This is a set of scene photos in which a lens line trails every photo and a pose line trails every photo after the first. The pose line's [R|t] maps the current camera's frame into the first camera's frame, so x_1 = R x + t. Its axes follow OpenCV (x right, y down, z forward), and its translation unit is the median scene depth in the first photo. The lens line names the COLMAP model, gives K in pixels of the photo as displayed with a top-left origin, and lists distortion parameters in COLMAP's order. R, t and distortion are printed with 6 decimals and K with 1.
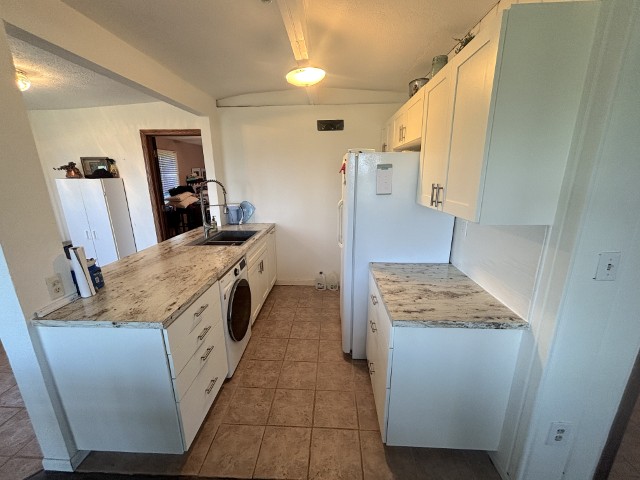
lens RADIAL K [[257.0, 0, 320.0], [0, 257.0, 240.0], [0, 0, 1]] dist [-0.000398, 0.000119]
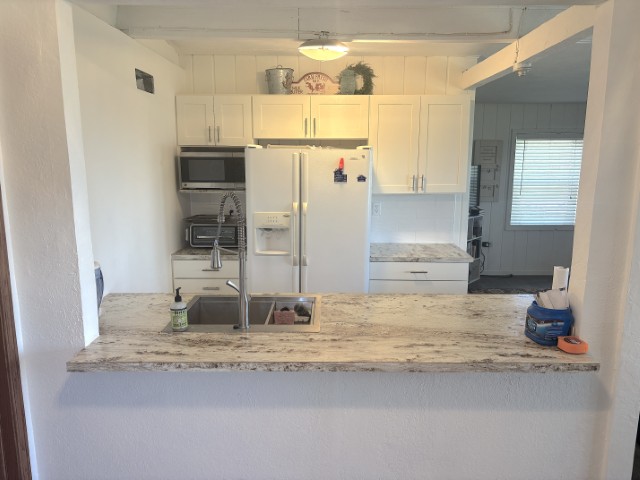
lens RADIAL K [[486.1, 0, 320.0], [0, 486.1, 240.0], [0, 0, 1]] dist [0.025127, -0.010037]
pose [[-0.037157, -0.162784, 0.985962, -1.440234], [0.249894, 0.953783, 0.166889, -0.292433], [-0.967560, 0.252587, 0.005239, 1.020479]]
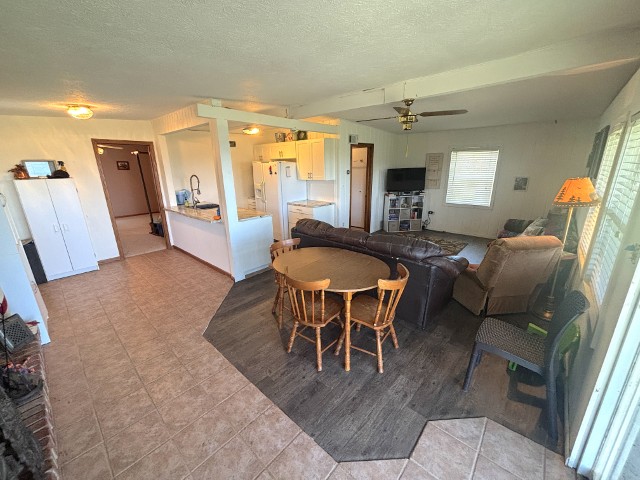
lens RADIAL K [[257.0, 0, 320.0], [0, 257.0, 240.0], [0, 0, 1]] dist [-0.000398, 0.000119]
pose [[0.640035, -0.220941, 0.735894, -1.482366], [0.206823, 0.971954, 0.111933, 0.213613], [-0.739986, 0.080559, 0.667781, -0.923123]]
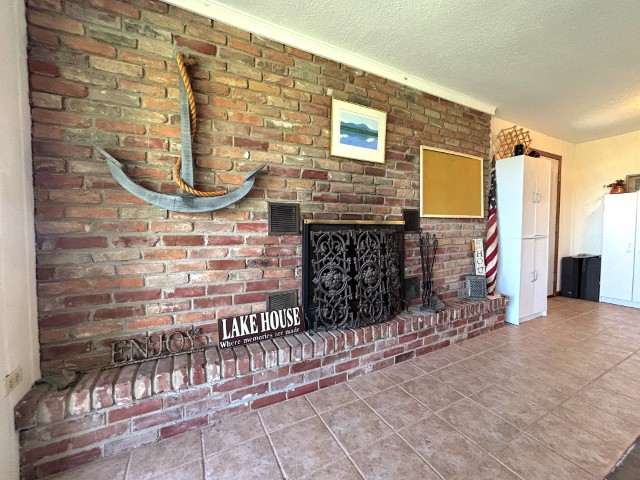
lens RADIAL K [[257.0, 0, 320.0], [0, 257.0, 240.0], [0, 0, 1]] dist [-0.000398, 0.000119]
pose [[0.486351, 0.034015, -0.873101, -0.920054], [-0.222506, 0.971121, -0.086110, 0.450254], [0.844958, 0.236150, 0.479874, -0.738019]]
